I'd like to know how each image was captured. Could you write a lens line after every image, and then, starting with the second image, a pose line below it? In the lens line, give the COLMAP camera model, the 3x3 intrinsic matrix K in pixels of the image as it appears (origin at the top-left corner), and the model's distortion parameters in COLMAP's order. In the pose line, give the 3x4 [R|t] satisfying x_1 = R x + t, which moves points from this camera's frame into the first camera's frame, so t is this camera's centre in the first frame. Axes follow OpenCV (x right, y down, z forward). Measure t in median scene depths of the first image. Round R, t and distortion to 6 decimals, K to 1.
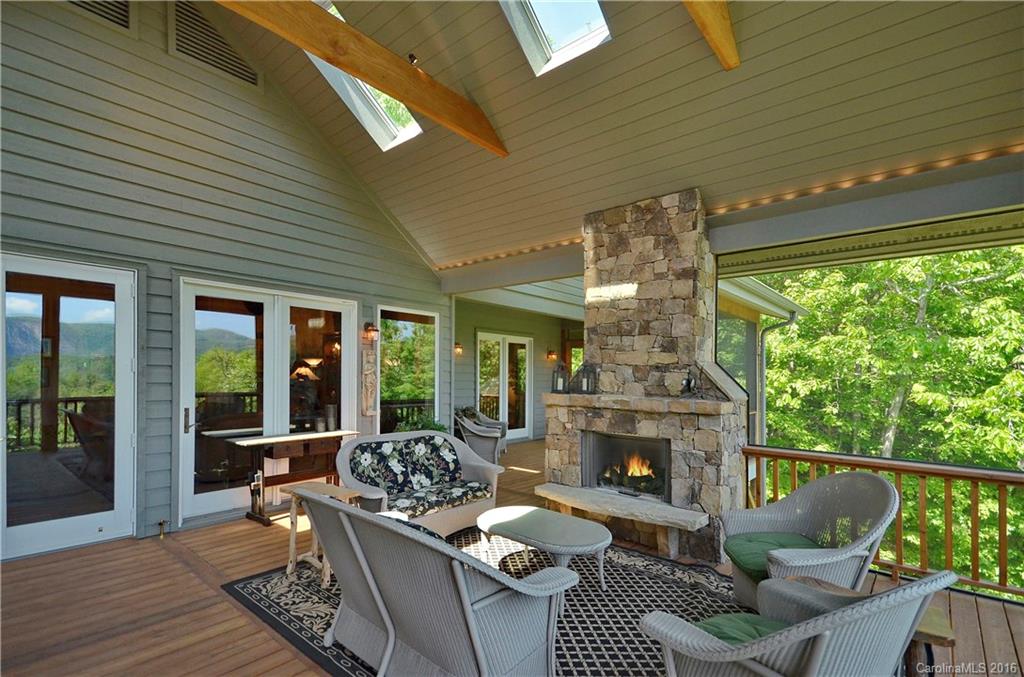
lens RADIAL K [[458.2, 0, 512.0], [0, 458.2, 376.6], [0, 0, 1]] dist [0.001378, 0.000088]
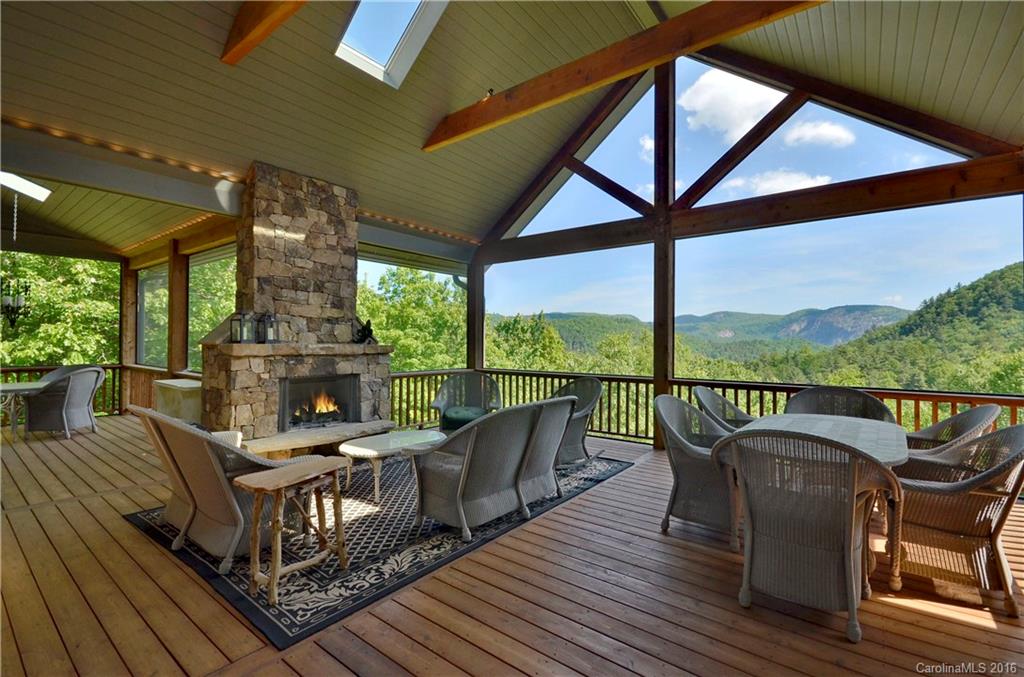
lens RADIAL K [[456.9, 0, 524.3], [0, 456.9, 335.3], [0, 0, 1]] dist [0.000182, -0.000192]
pose [[-0.040796, 0.006041, 0.999149, -0.929271], [0.001982, 0.999980, -0.005965, 0.029217], [-0.999166, 0.001737, -0.040807, 0.517191]]
